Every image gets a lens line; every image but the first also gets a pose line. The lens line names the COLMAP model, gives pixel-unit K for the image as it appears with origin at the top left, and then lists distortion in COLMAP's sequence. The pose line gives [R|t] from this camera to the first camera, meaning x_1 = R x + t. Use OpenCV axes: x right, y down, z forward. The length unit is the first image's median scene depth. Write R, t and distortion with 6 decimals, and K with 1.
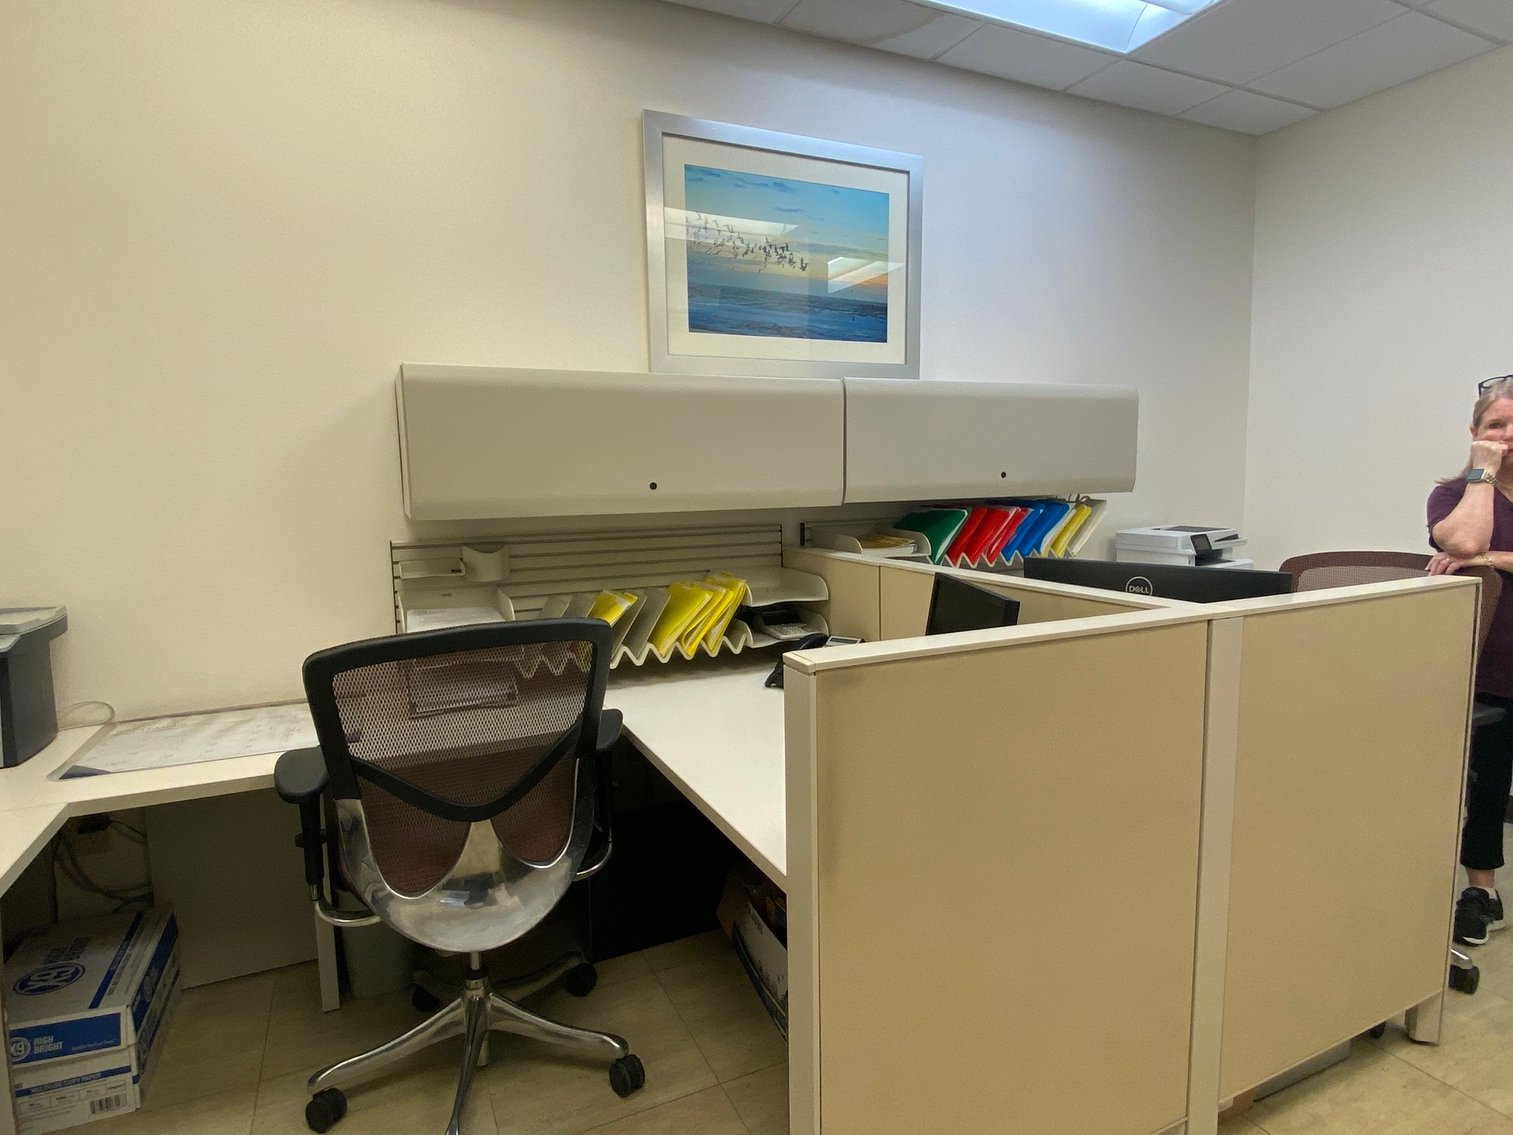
lens RADIAL K [[825.1, 0, 756.5], [0, 825.1, 567.5], [0, 0, 1]] dist [0.081277, -0.102992]
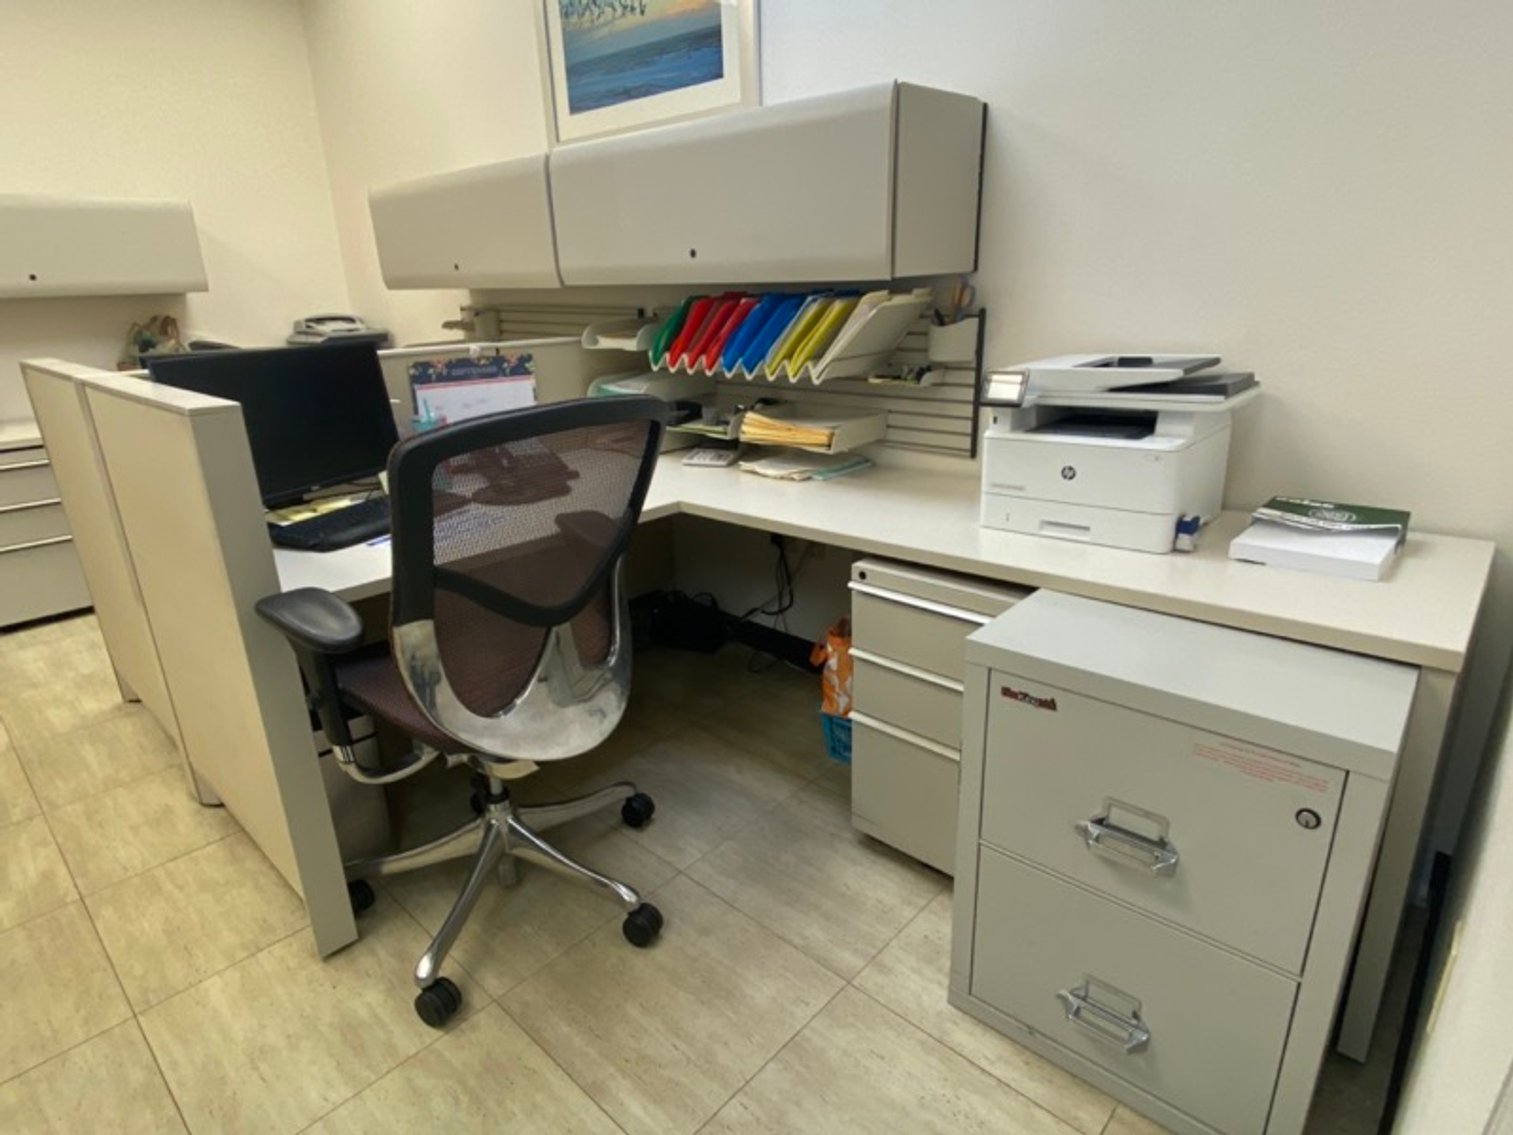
lens RADIAL K [[825.1, 0, 756.5], [0, 825.1, 567.5], [0, 0, 1]] dist [0.081277, -0.102992]
pose [[0.372652, 0.313266, -0.873496, 1.091877], [-0.089372, 0.949036, 0.302230, -0.073529], [0.923658, -0.034560, 0.381657, 0.749920]]
